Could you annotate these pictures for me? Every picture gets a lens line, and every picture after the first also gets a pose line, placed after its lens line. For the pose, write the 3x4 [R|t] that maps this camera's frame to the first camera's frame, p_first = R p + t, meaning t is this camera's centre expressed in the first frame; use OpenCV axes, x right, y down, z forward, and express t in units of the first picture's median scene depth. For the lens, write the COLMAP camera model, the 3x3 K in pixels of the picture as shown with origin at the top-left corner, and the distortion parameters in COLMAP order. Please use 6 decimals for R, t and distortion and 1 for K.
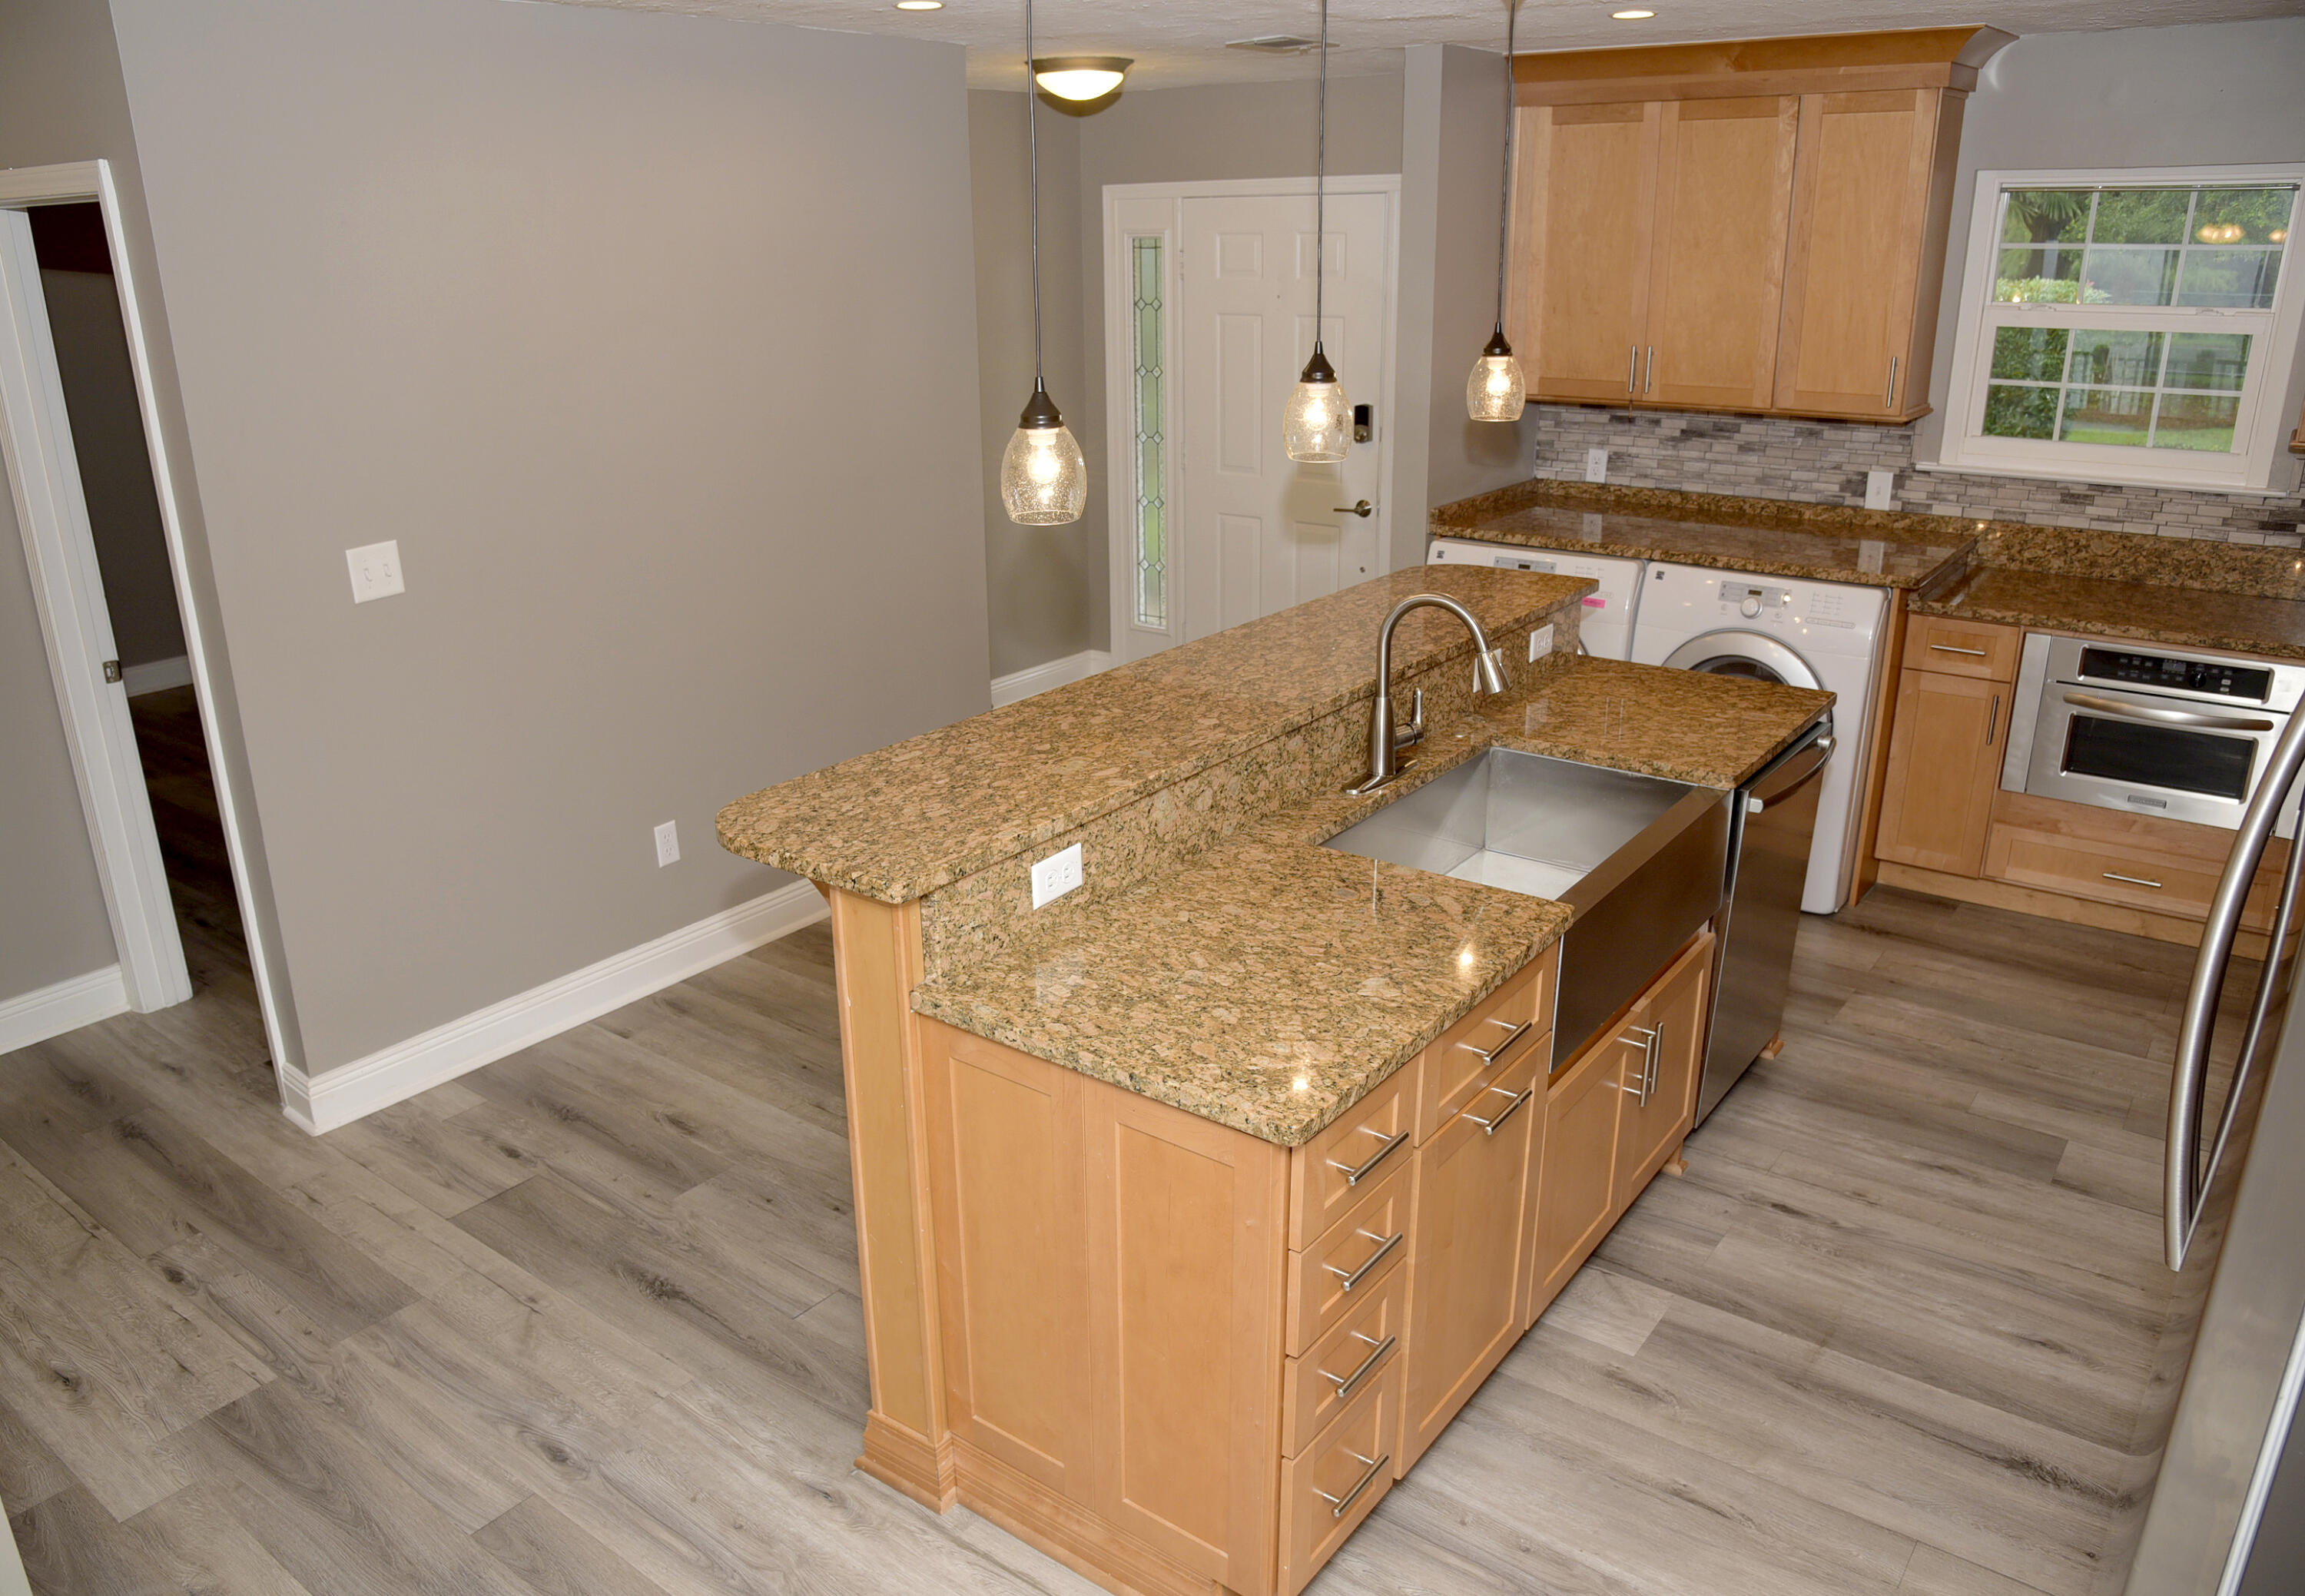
lens RADIAL K [[1628.2, 0, 1157.2], [0, 1628.2, 789.1], [0, 0, 1]] dist [-0.061338, 0.017752]
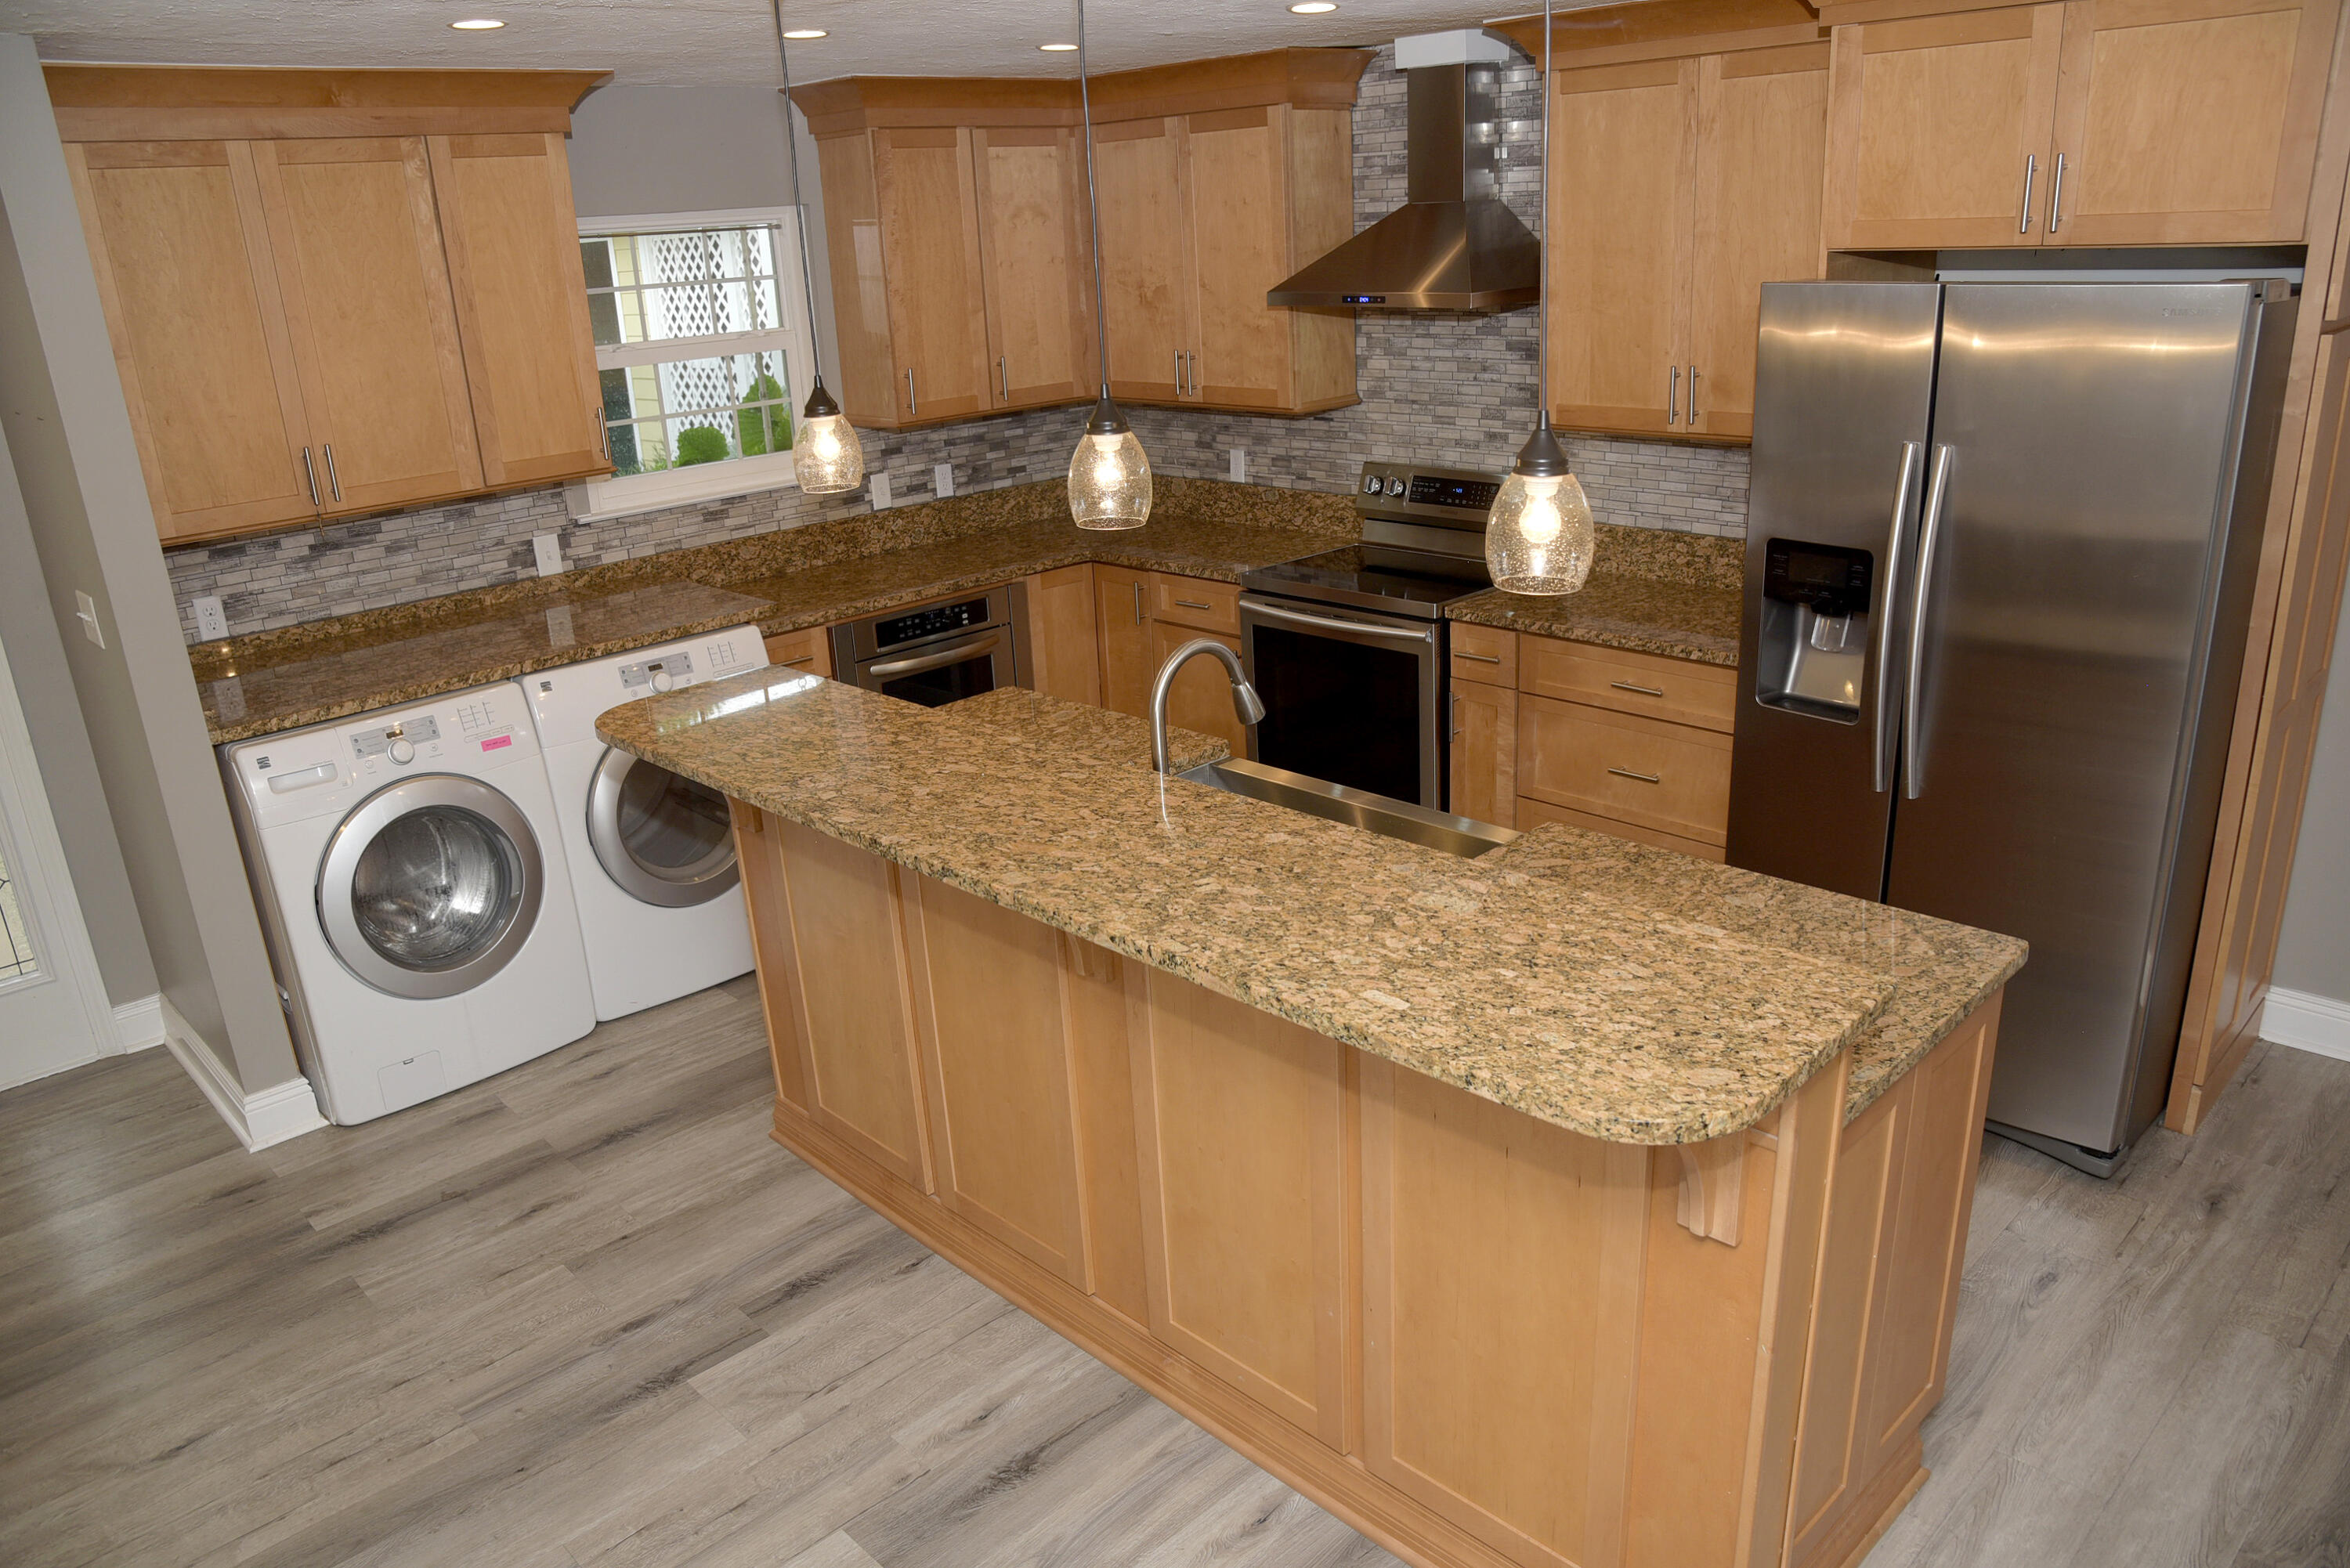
lens RADIAL K [[1594.7, 0, 1188.9], [0, 1594.7, 805.6], [0, 0, 1]] dist [-0.104506, 0.047063]
pose [[0.165013, -0.335425, 0.927502, -0.416981], [0.366239, 0.893996, 0.258149, -0.162727], [-0.915773, 0.297090, 0.270367, 0.474621]]
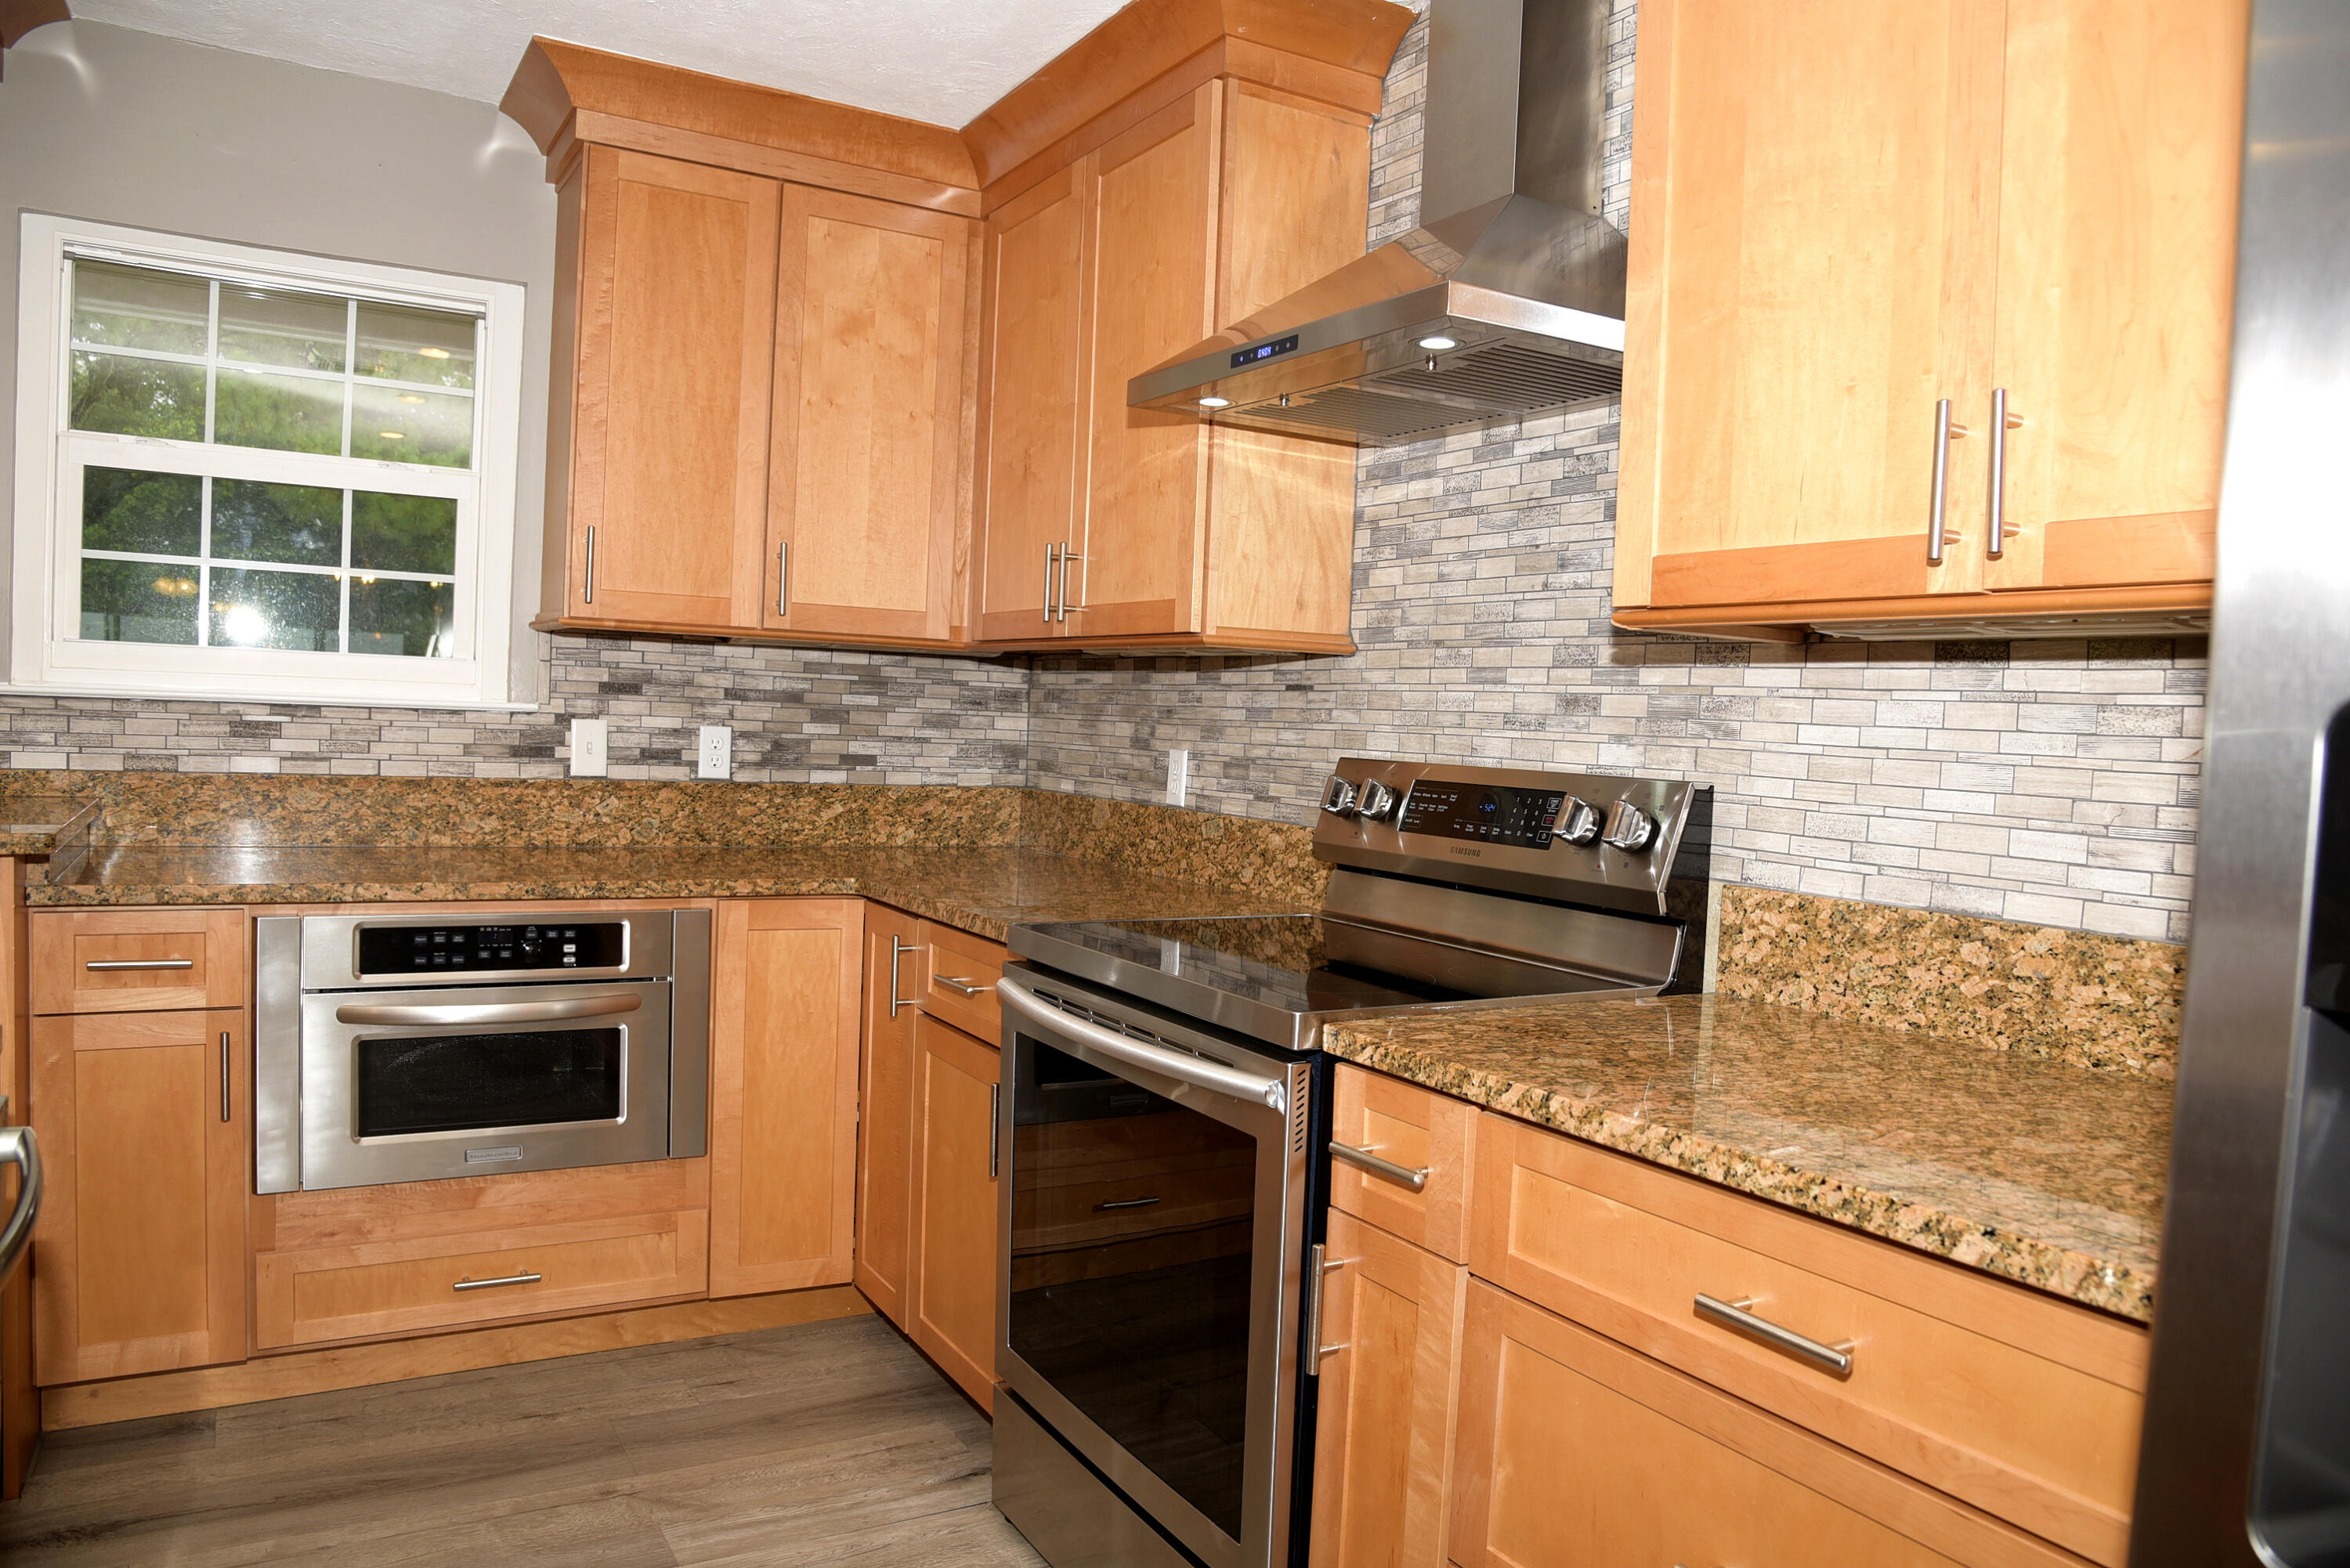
lens RADIAL K [[1594.7, 0, 1185.3], [0, 1594.7, 799.9], [0, 0, 1]] dist [-0.104506, 0.047063]
pose [[0.381142, -0.017788, 0.924345, 0.138530], [0.253950, 0.963371, -0.086174, -0.003933], [-0.888954, 0.267582, 0.371698, 0.433956]]
